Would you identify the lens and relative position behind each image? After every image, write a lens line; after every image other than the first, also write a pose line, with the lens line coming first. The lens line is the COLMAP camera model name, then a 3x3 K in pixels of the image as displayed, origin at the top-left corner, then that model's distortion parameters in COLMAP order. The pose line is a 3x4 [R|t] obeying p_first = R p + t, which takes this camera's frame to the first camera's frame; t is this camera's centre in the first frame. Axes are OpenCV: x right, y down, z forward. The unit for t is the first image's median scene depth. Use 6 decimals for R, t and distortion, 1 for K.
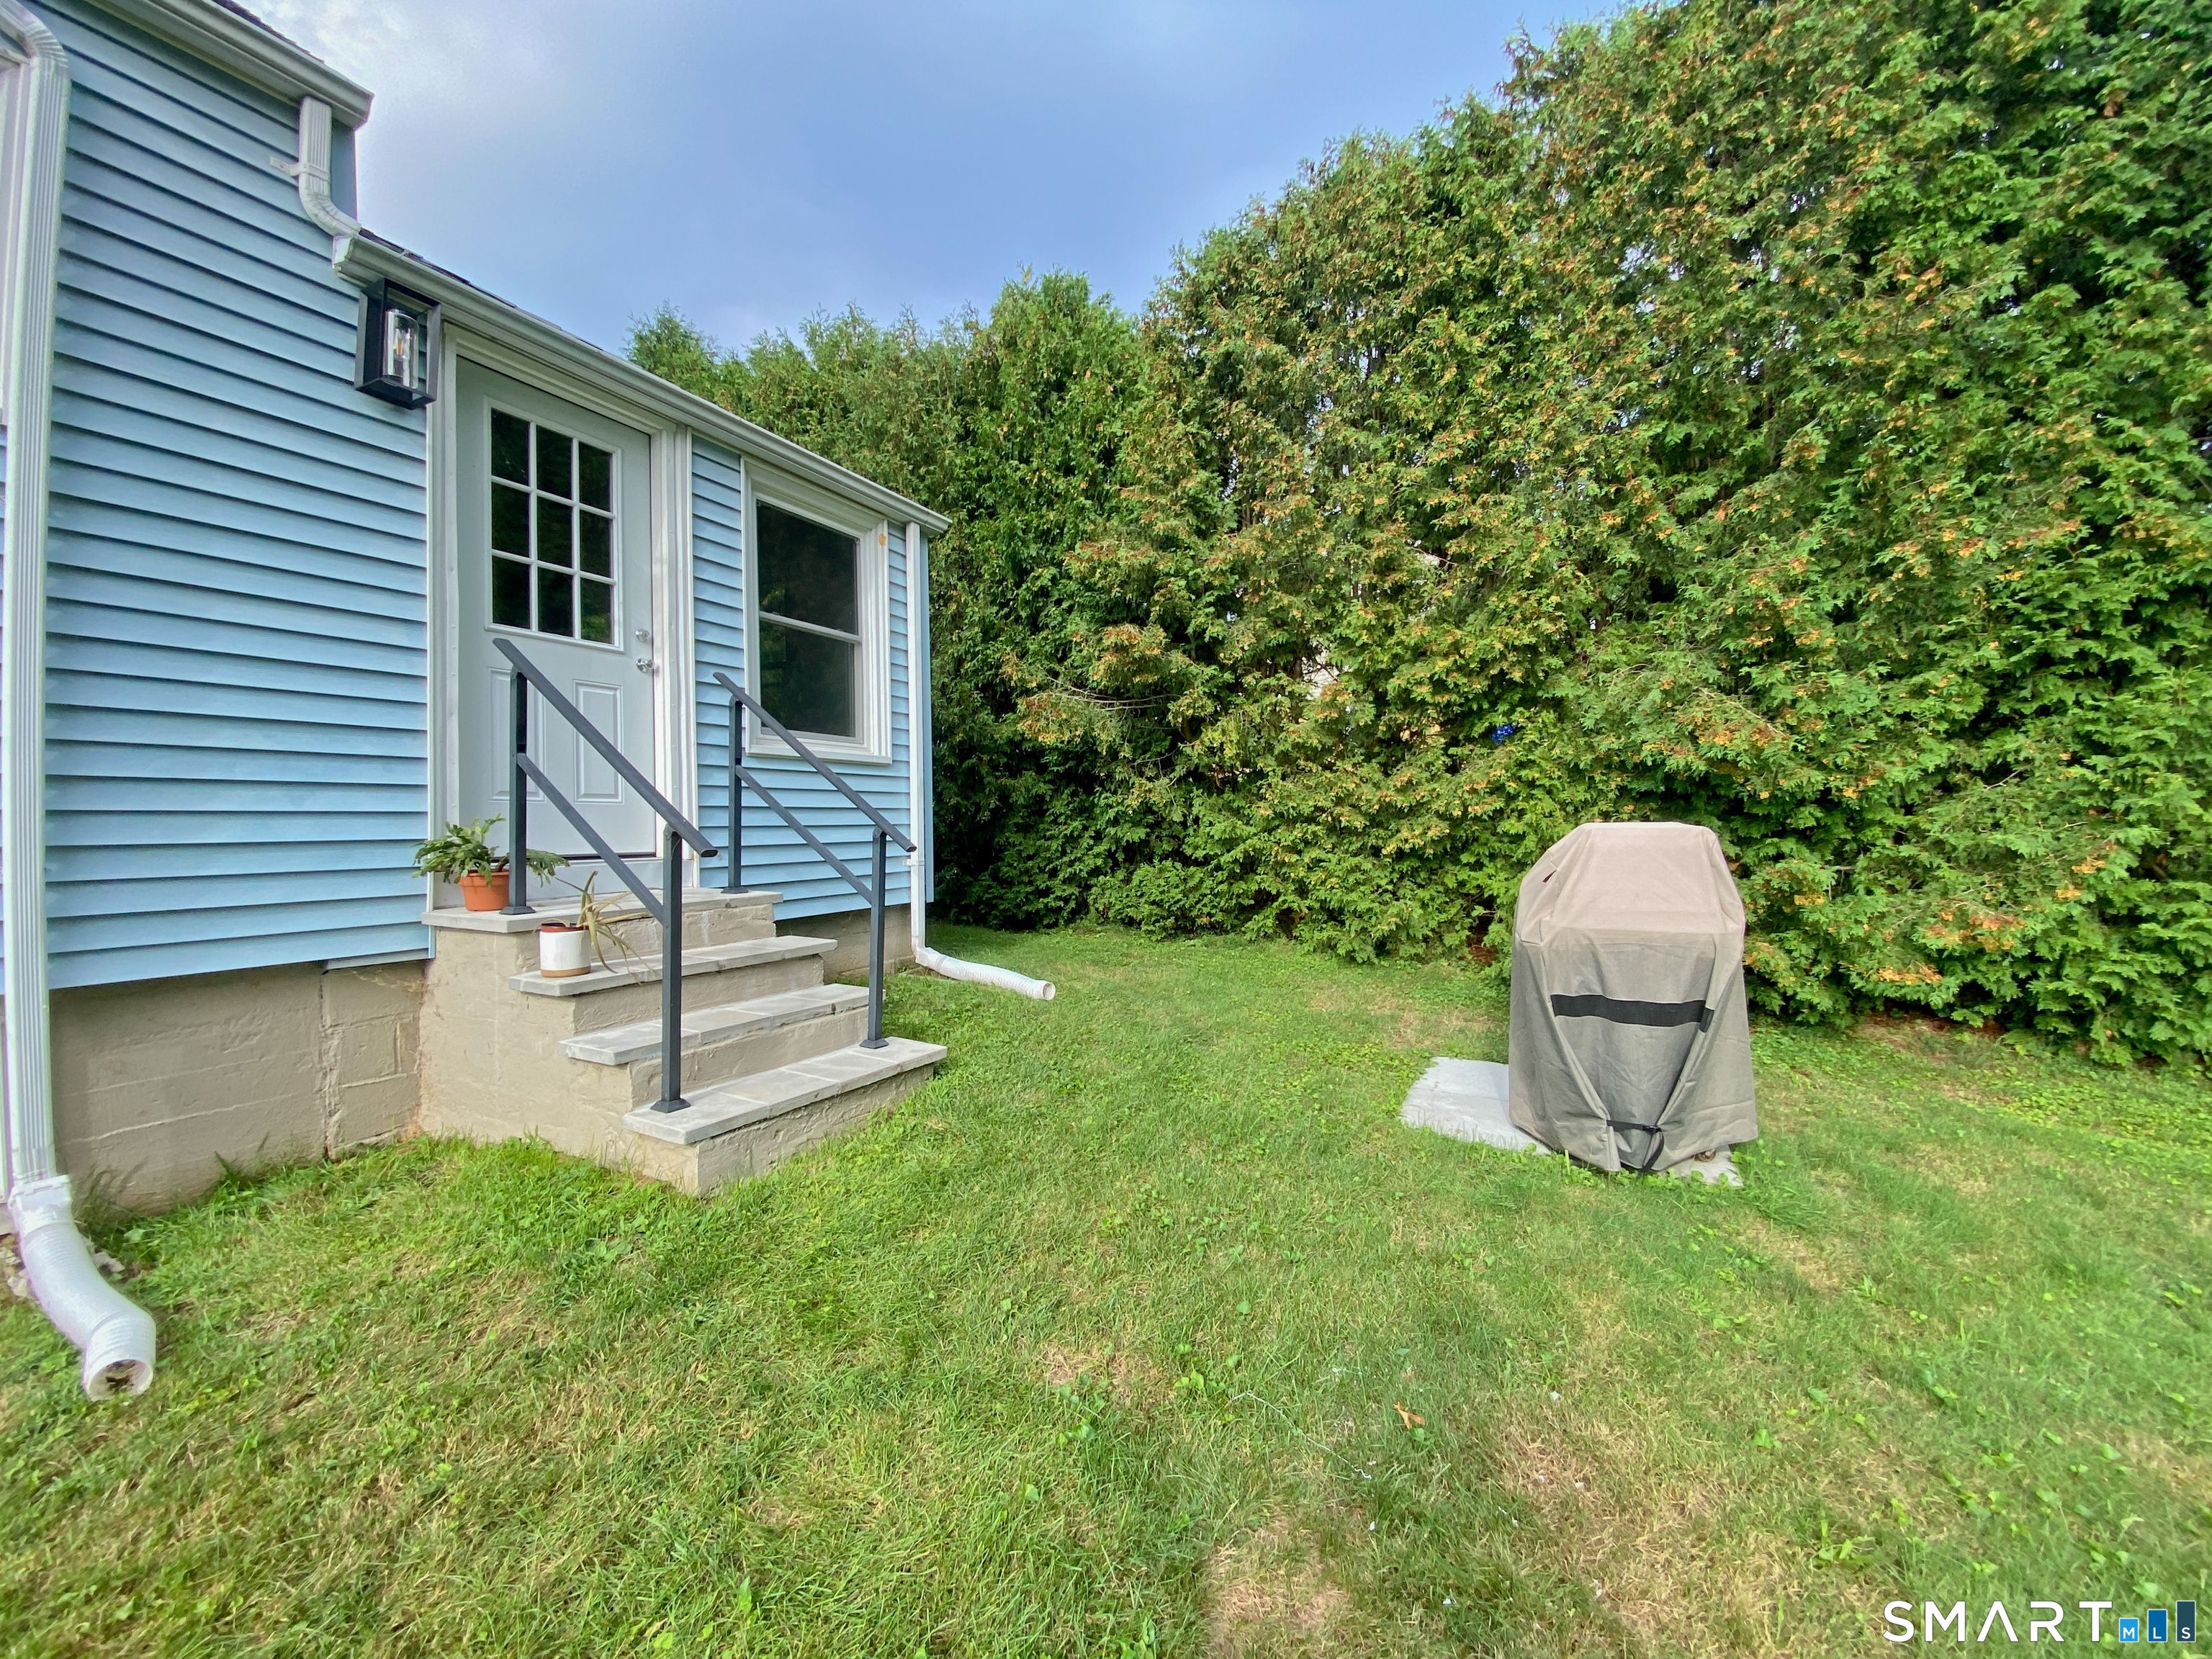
lens RADIAL K [[894.5, 0, 1106.0], [0, 894.5, 829.5], [0, 0, 1]] dist [0.026237, -0.016170]
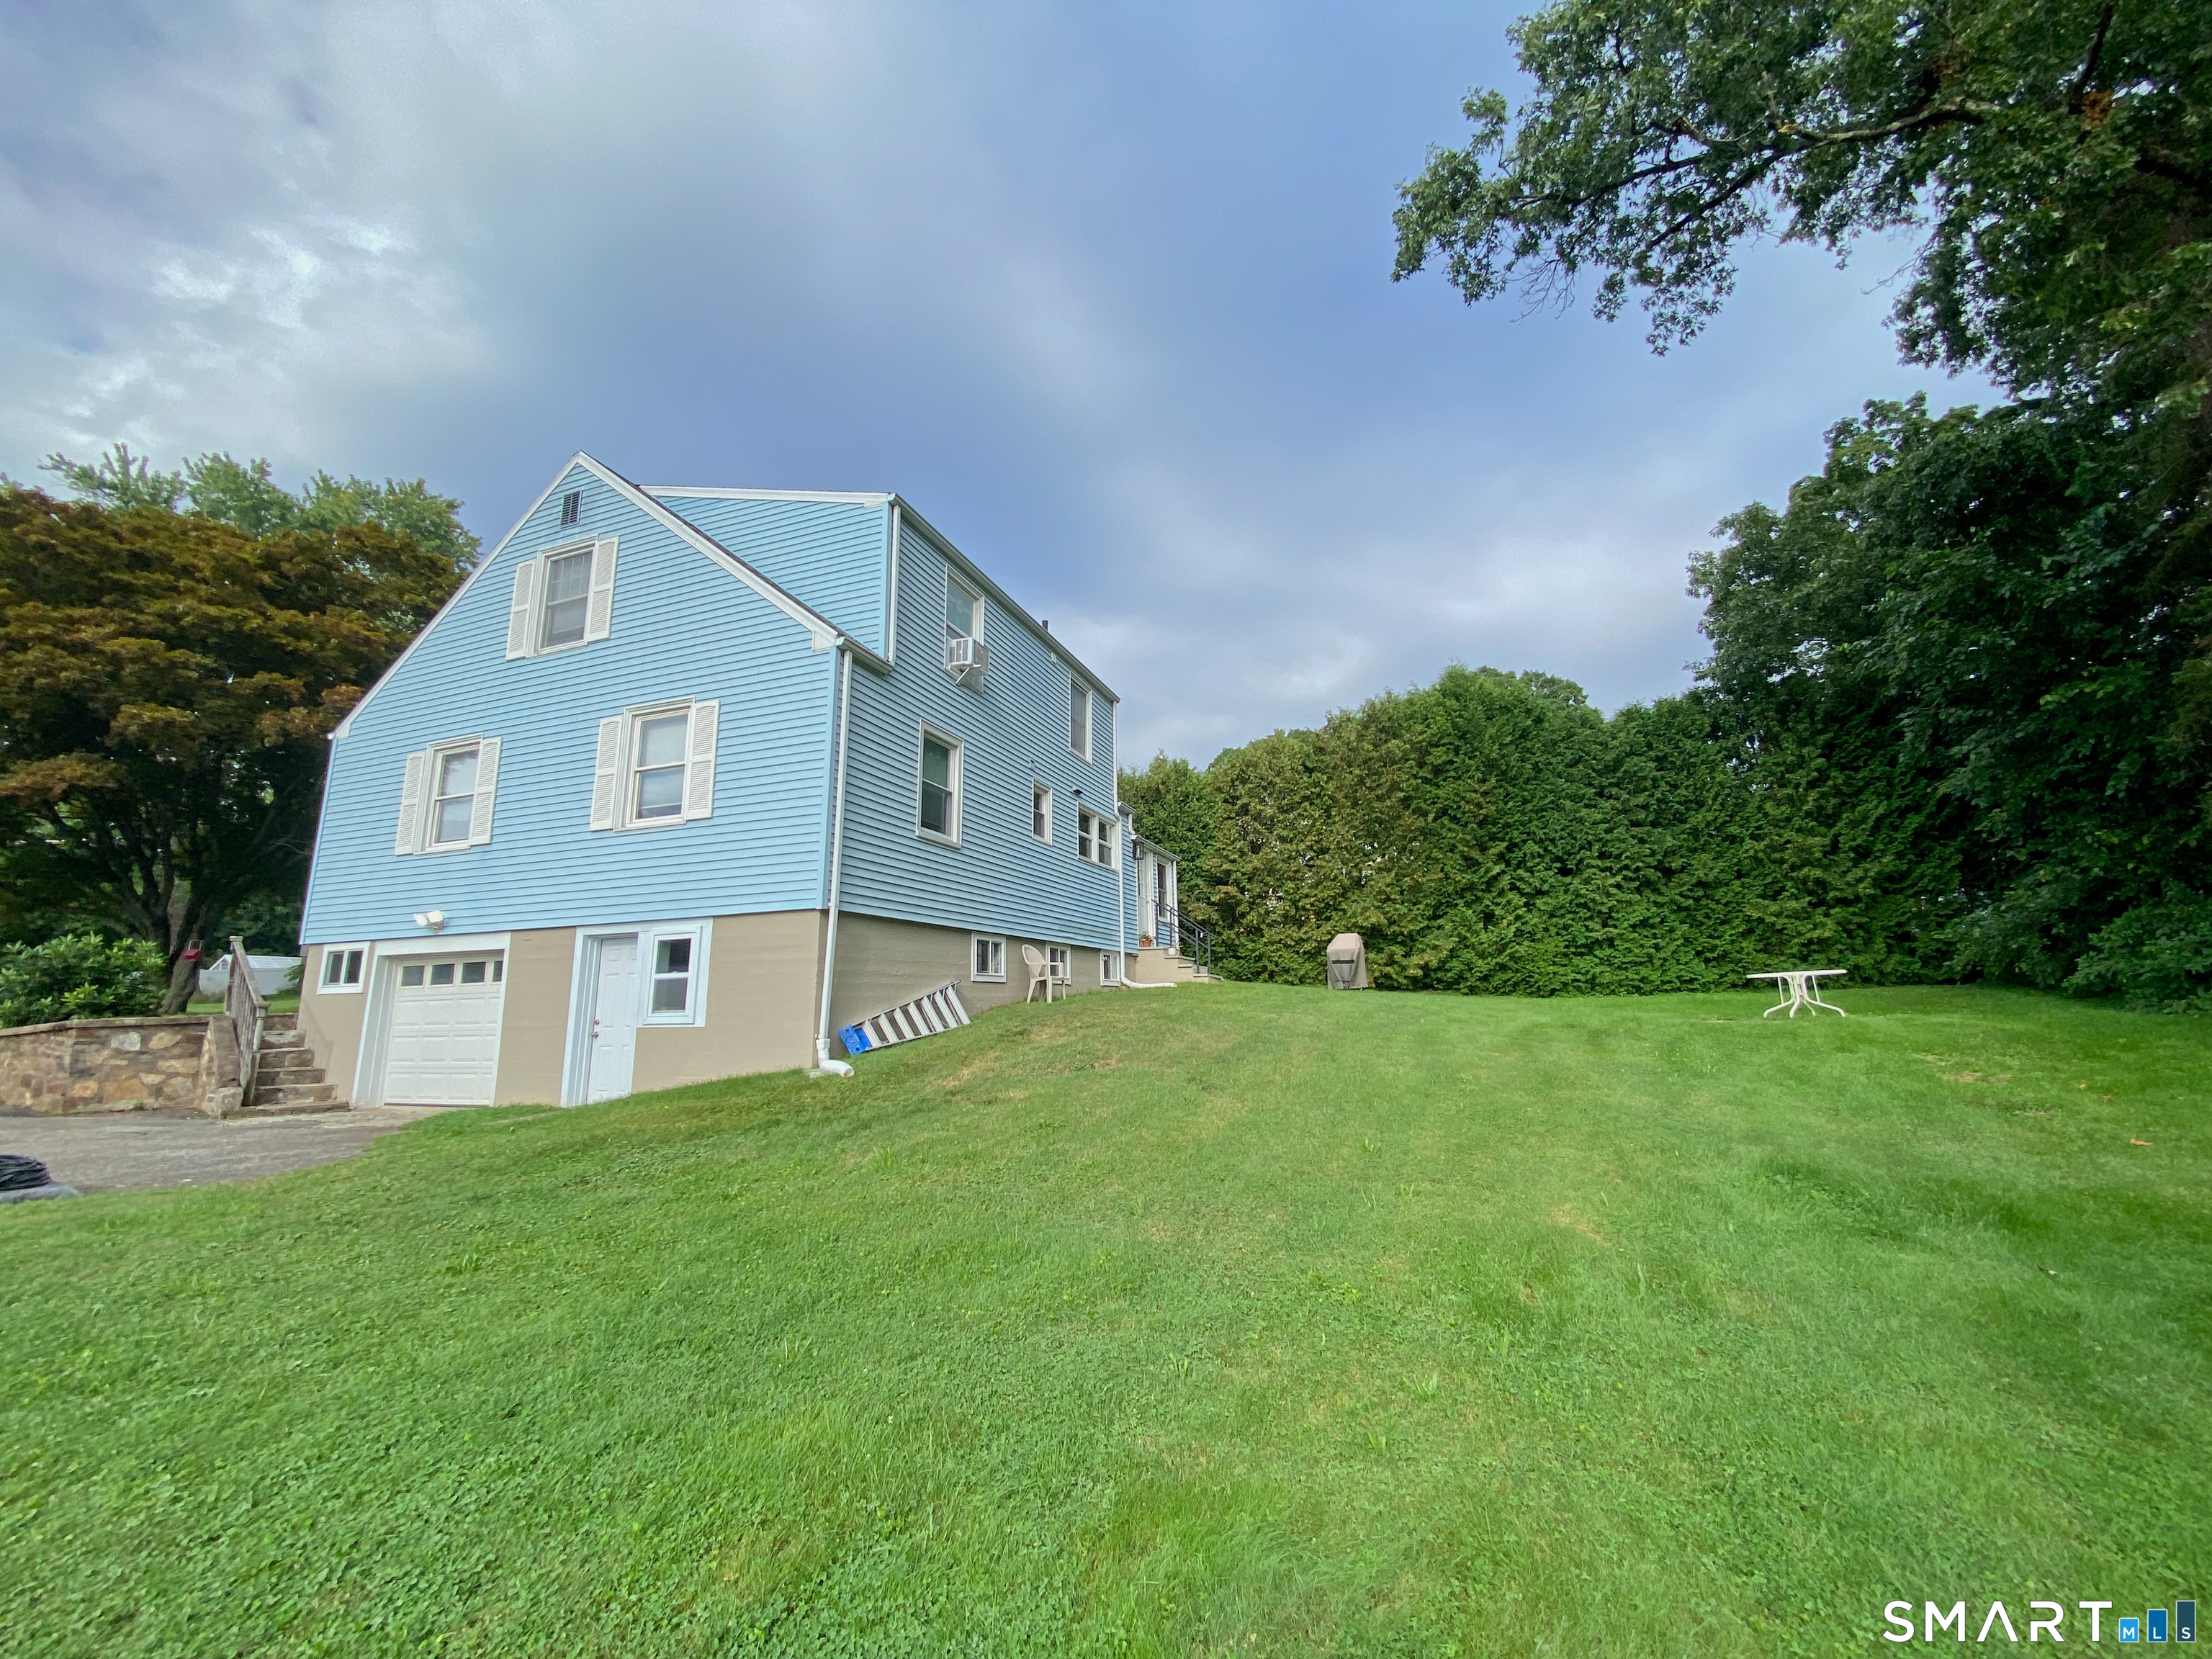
lens RADIAL K [[894.5, 0, 1106.0], [0, 894.5, 829.5], [0, 0, 1]] dist [0.026237, -0.016170]
pose [[0.993434, 0.018455, 0.112908, -0.819888], [0.005081, 0.978812, -0.204697, 0.262784], [-0.114293, 0.203926, 0.972292, -2.335176]]
